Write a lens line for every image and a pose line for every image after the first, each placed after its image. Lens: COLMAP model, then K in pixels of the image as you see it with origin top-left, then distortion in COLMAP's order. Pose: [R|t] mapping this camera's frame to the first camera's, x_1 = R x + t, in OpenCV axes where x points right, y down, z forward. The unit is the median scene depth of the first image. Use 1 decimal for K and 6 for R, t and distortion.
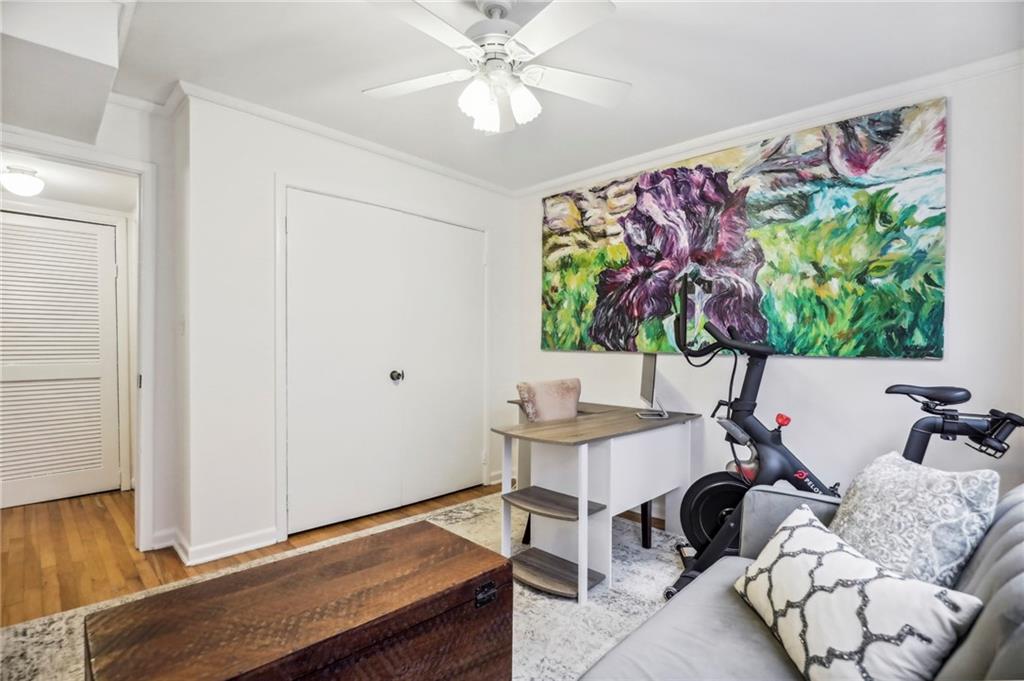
lens RADIAL K [[488.9, 0, 508.5], [0, 488.9, 343.9], [0, 0, 1]] dist [-0.006513, 0.001515]
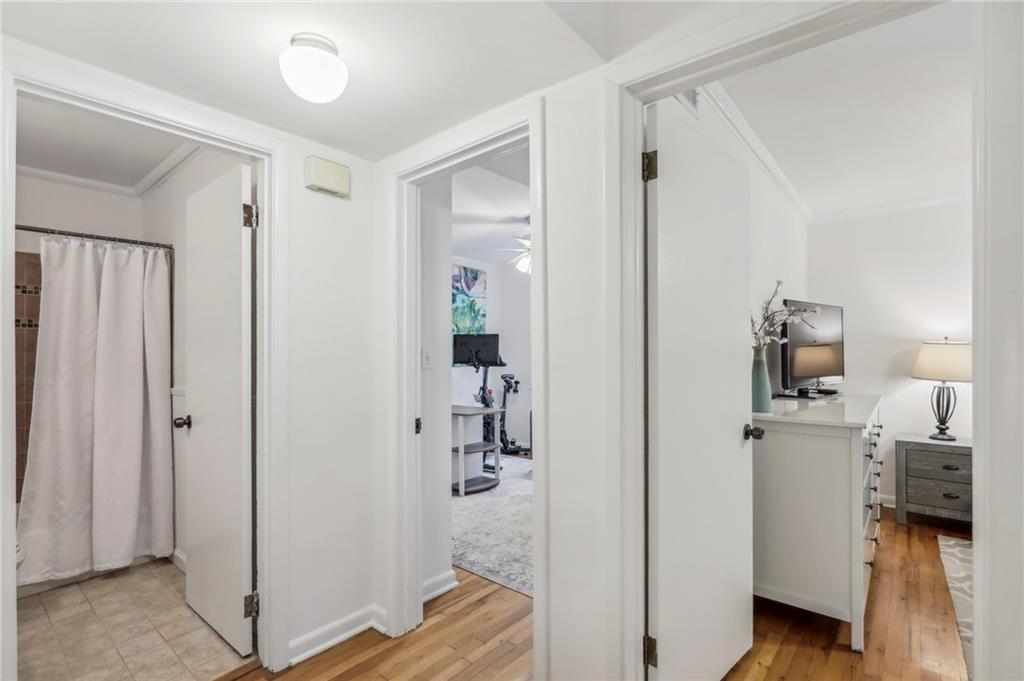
lens RADIAL K [[488.9, 0, 510.7], [0, 488.9, 350.6], [0, 0, 1]] dist [-0.006513, 0.001515]
pose [[-0.078901, -0.007034, 0.996858, -1.381172], [0.000131, 0.999975, 0.007066, -0.052563], [-0.996882, 0.000689, -0.078899, 0.773514]]
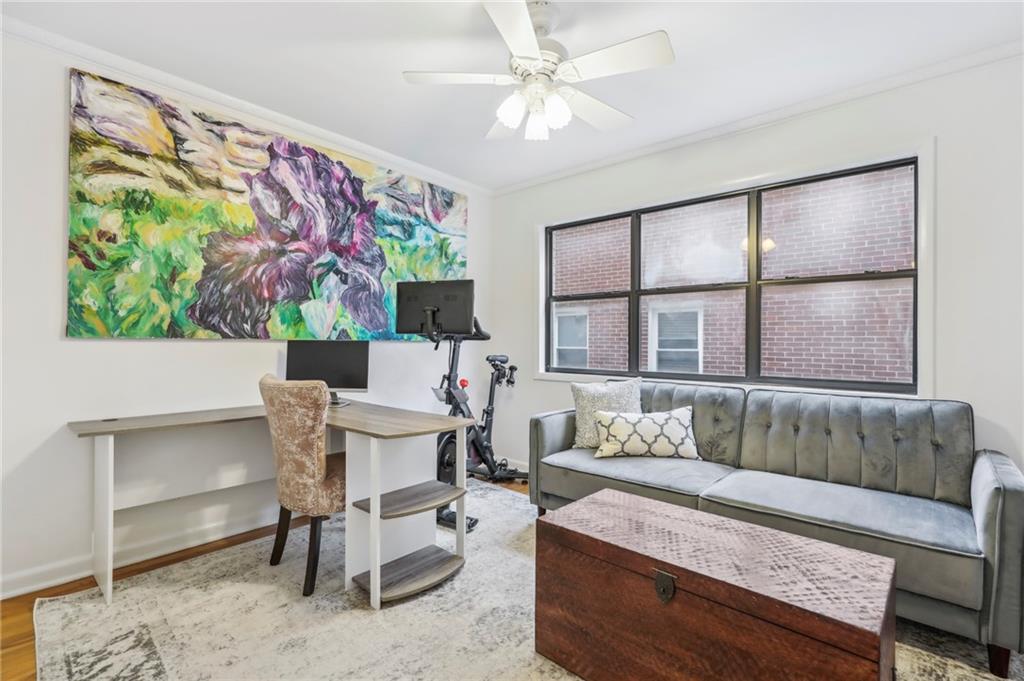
lens RADIAL K [[488.9, 0, 522.4], [0, 488.9, 335.2], [0, 0, 1]] dist [-0.006513, 0.001515]
pose [[-0.075672, -0.001474, 0.997132, -0.670348], [-0.012342, 0.999924, 0.000541, 0.003299], [-0.997056, -0.012266, -0.075684, 0.663128]]
